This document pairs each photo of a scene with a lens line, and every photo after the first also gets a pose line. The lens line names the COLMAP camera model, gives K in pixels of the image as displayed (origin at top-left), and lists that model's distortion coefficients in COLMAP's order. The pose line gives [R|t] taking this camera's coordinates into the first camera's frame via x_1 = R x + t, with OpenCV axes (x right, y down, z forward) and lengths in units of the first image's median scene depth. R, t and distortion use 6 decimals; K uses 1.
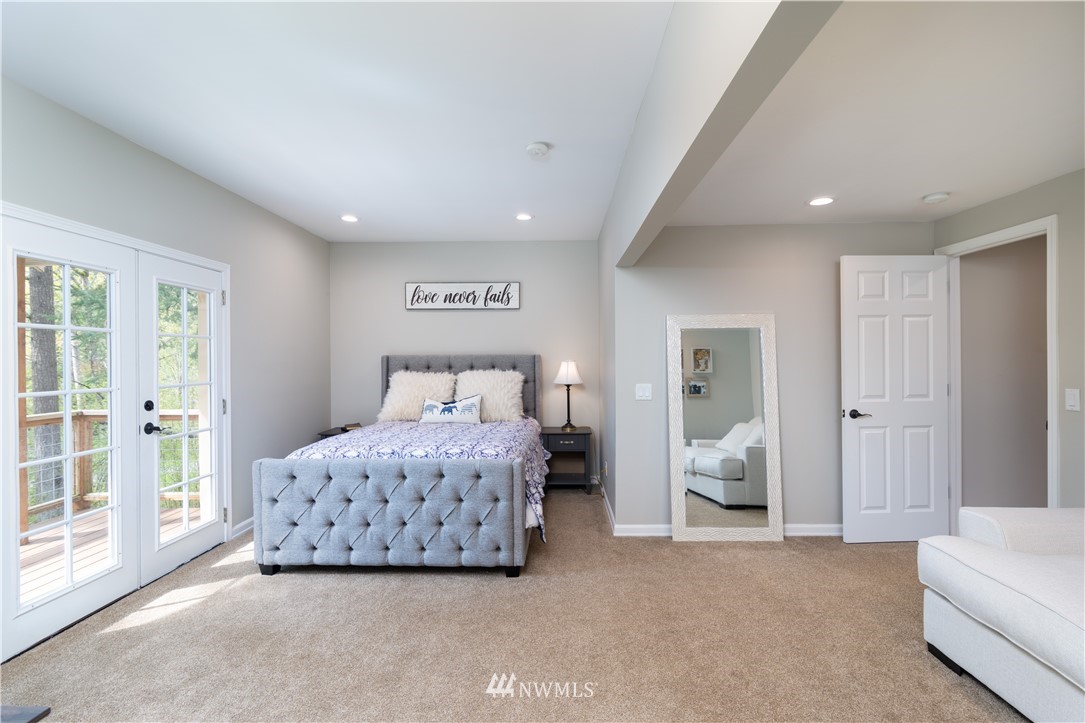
lens RADIAL K [[495.2, 0, 544.7], [0, 495.2, 362.9], [0, 0, 1]] dist [-0.000604, 0.000469]
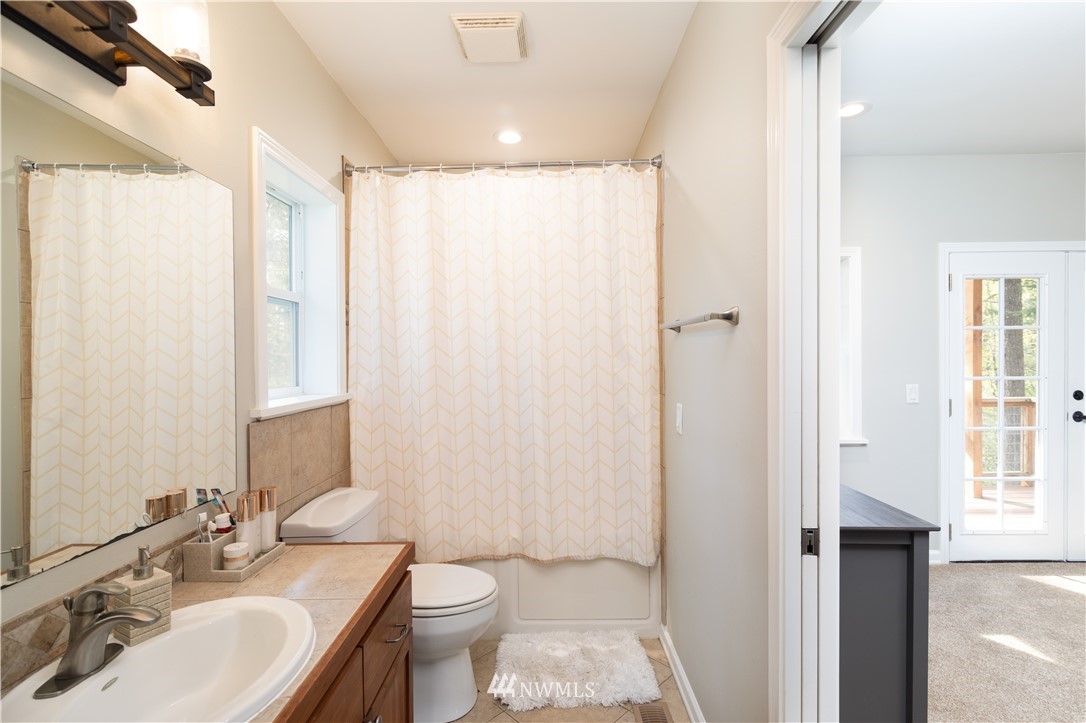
lens RADIAL K [[495.6, 0, 546.7], [0, 495.6, 360.4], [0, 0, 1]] dist [-0.000604, 0.000469]
pose [[0.015279, 0.011294, -0.999819, 0.282988], [-0.000369, 0.999936, 0.011289, -0.000162], [0.999883, 0.000196, 0.015282, -0.181617]]
